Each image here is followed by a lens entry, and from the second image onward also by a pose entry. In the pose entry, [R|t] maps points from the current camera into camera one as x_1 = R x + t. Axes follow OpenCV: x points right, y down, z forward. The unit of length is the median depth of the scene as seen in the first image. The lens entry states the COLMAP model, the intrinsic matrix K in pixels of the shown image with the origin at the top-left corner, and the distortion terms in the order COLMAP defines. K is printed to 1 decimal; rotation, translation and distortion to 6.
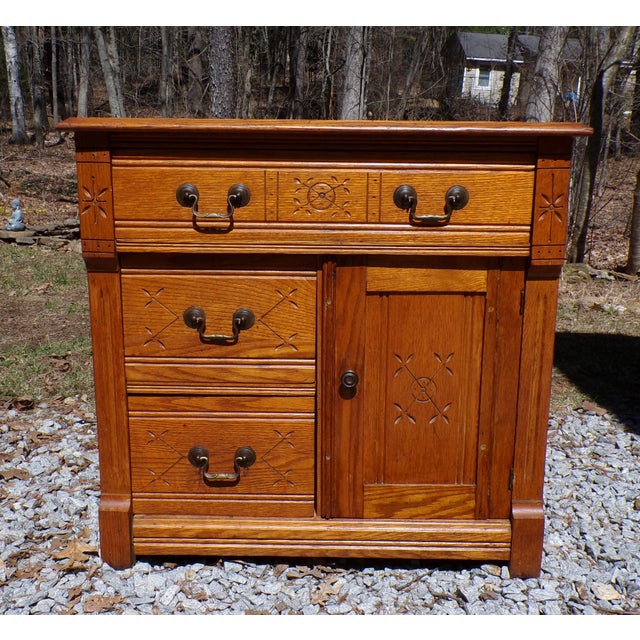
lens RADIAL K [[909.4, 0, 332.5], [0, 909.4, 342.2], [0, 0, 1]] dist [0.005864, 0.000000]
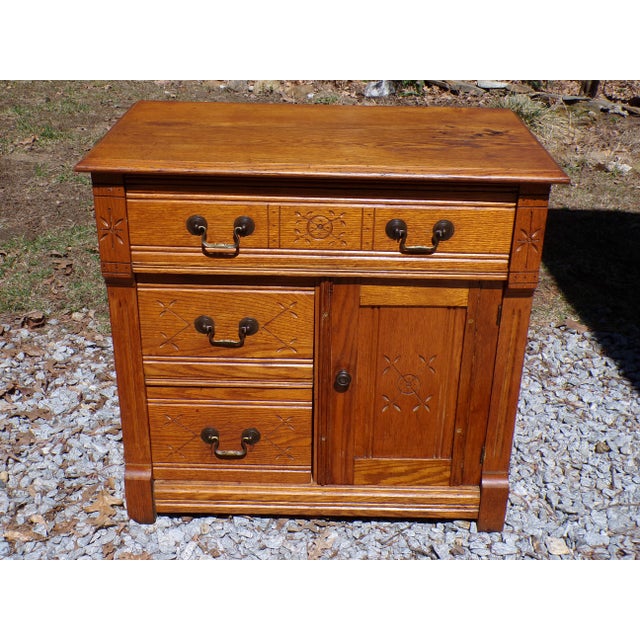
lens RADIAL K [[1000.6, 0, 346.2], [0, 1000.6, 332.9], [0, 0, 1]] dist [0.034648, 0.000000]
pose [[0.999766, 0.010745, 0.018796, -0.001638], [-0.015290, 0.965055, 0.261602, -0.330509], [-0.015329, -0.261829, 0.964993, -0.182636]]
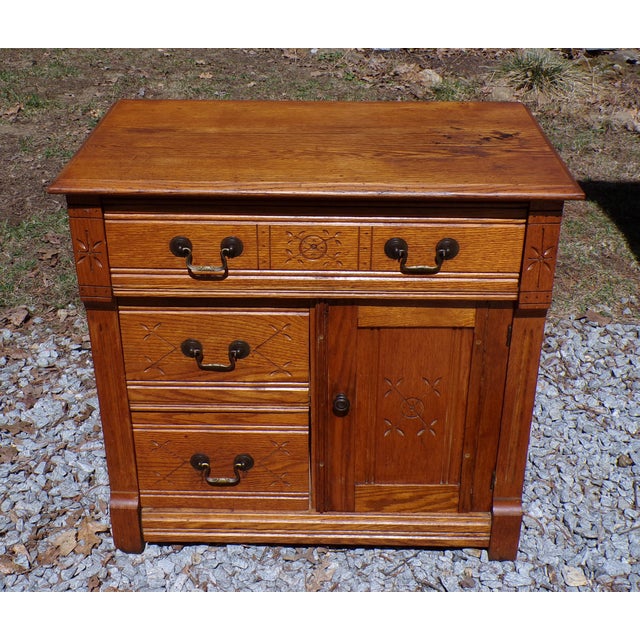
lens RADIAL K [[1060.6, 0, 334.4], [0, 1060.6, 294.3], [0, 0, 1]] dist [0.024309, 0.000000]
pose [[0.999973, 0.001985, -0.007113, 0.018497], [0.000124, 0.958561, 0.284889, -0.417343], [0.007384, -0.284882, 0.958534, -0.135674]]
